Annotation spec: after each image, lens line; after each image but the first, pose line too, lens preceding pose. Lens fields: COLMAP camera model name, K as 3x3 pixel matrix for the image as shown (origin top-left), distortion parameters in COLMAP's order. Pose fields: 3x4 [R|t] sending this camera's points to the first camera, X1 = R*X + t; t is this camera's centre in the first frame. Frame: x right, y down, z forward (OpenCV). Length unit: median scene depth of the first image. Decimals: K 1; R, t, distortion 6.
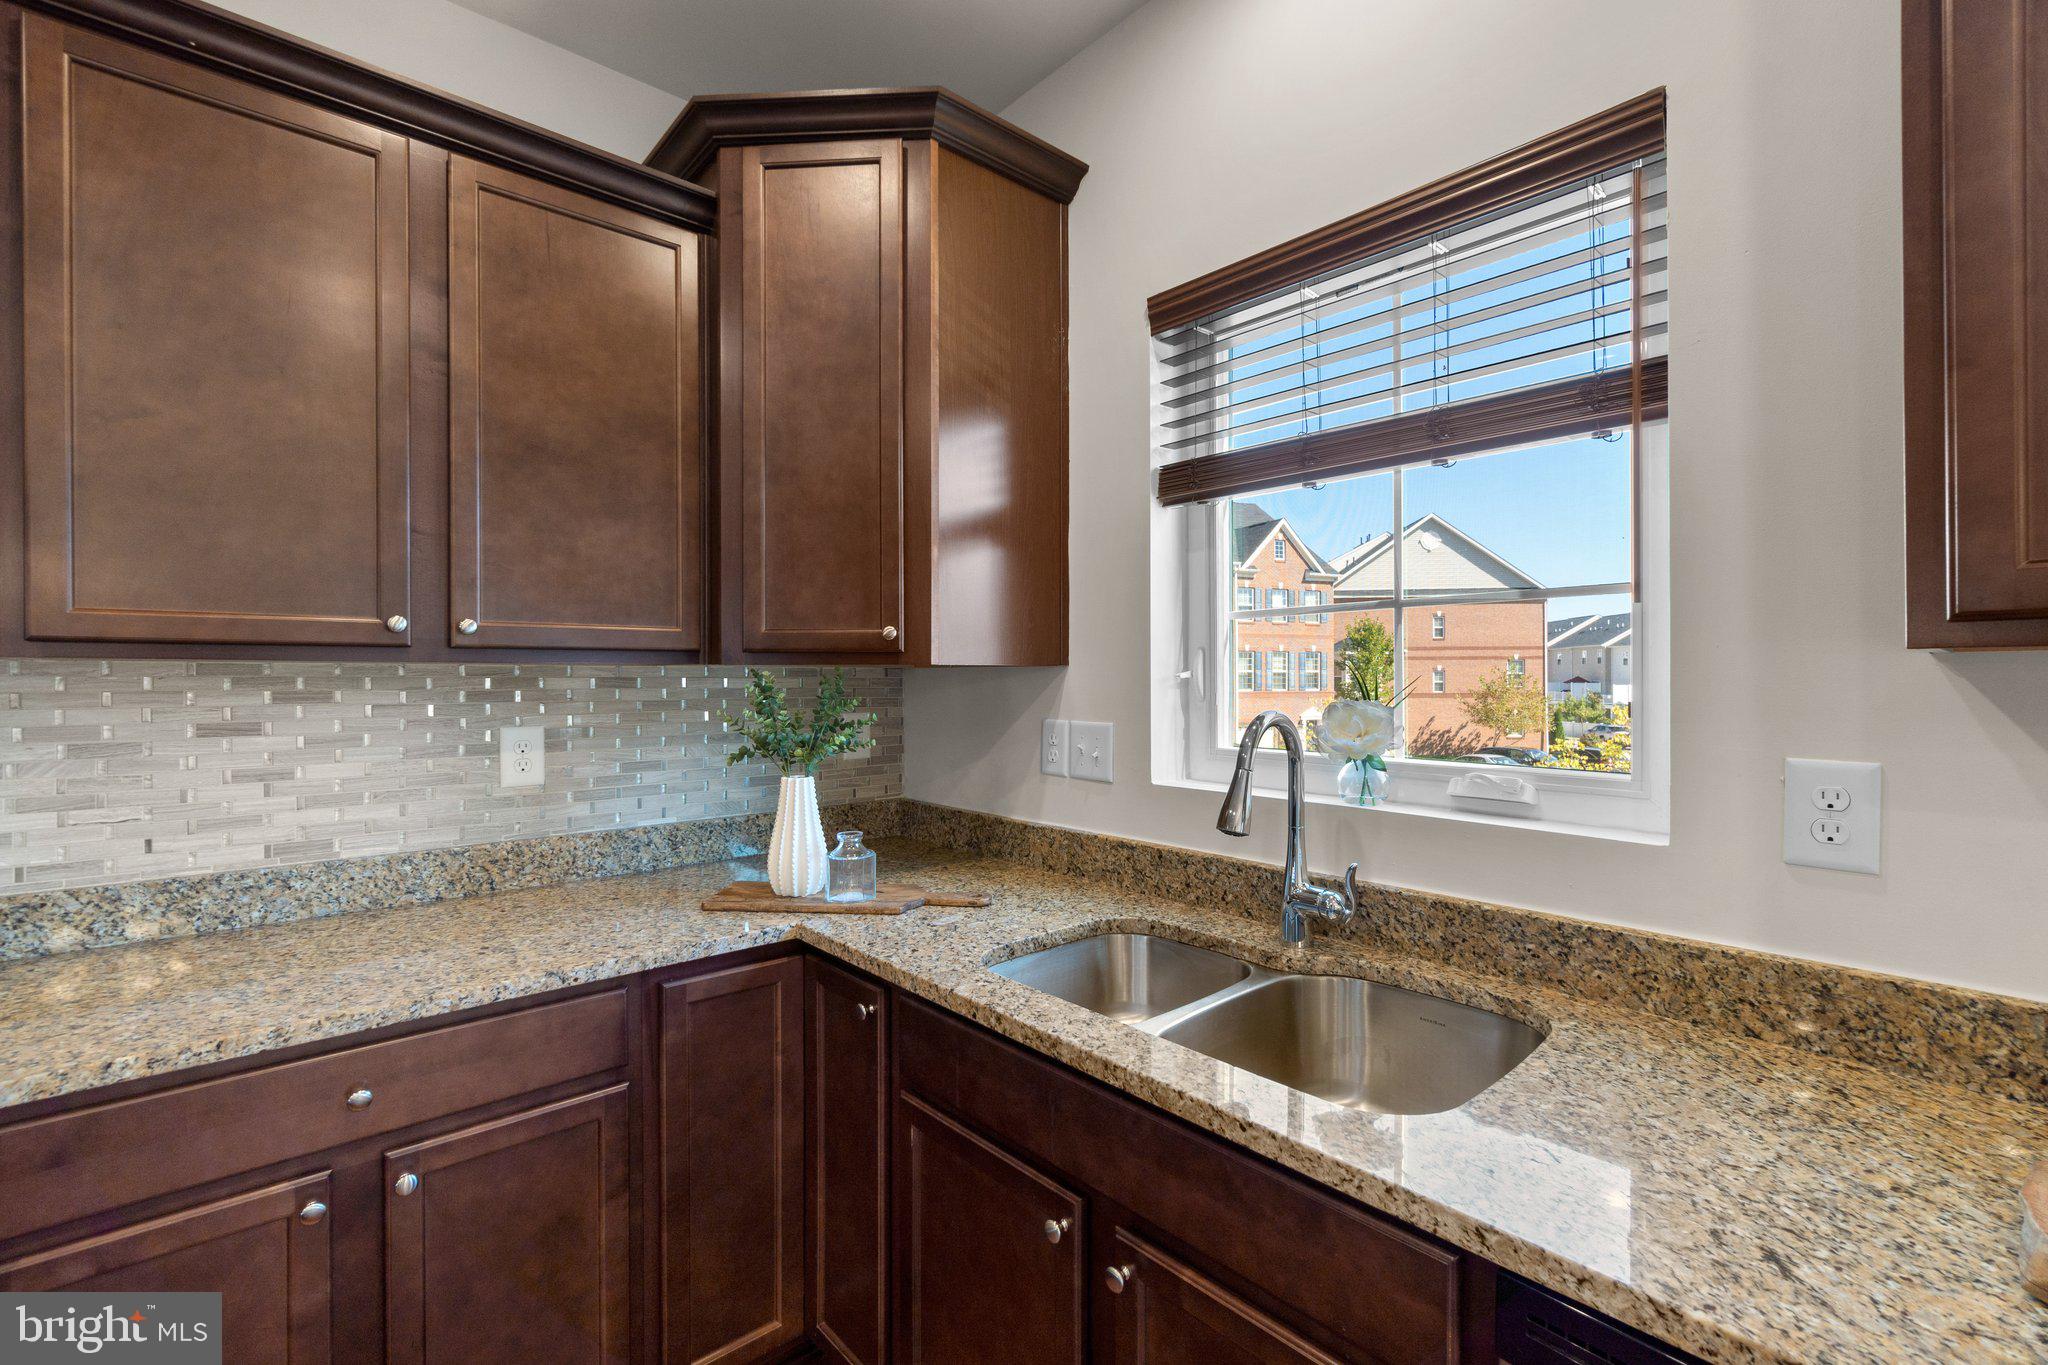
lens RADIAL K [[886.3, 0, 1036.5], [0, 886.3, 681.2], [0, 0, 1]] dist [-0.006430, 0.002416]
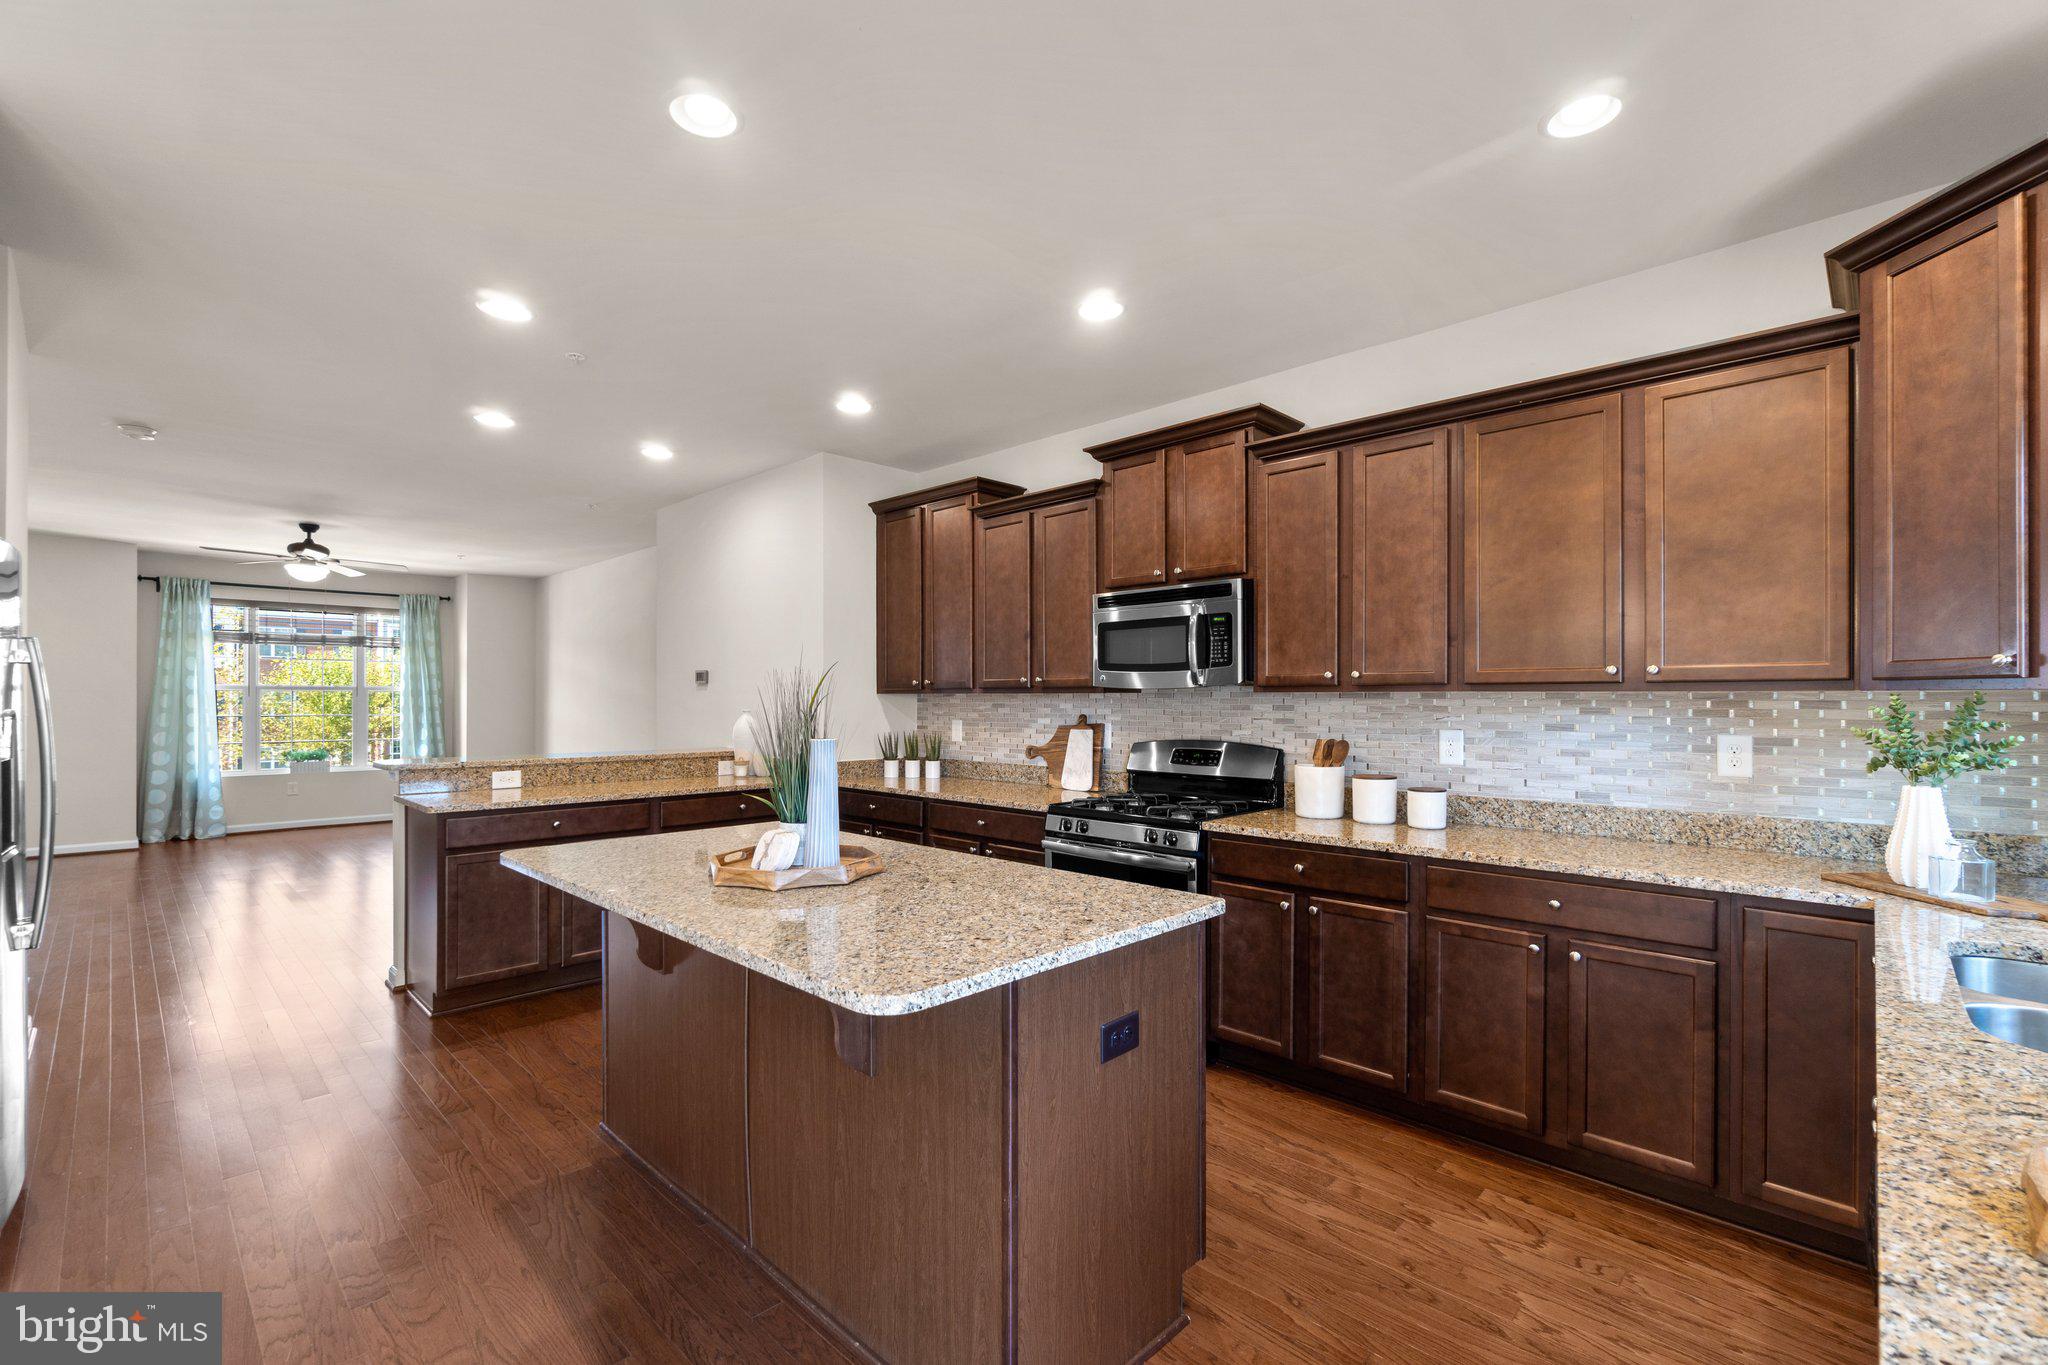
lens RADIAL K [[886.3, 0, 1018.0], [0, 886.3, 692.2], [0, 0, 1]] dist [-0.006430, 0.002416]
pose [[0.075901, -0.006763, -0.997092, 0.831310], [-0.005843, 0.999957, -0.007227, -0.000269], [0.997098, 0.006375, 0.075858, -0.283086]]
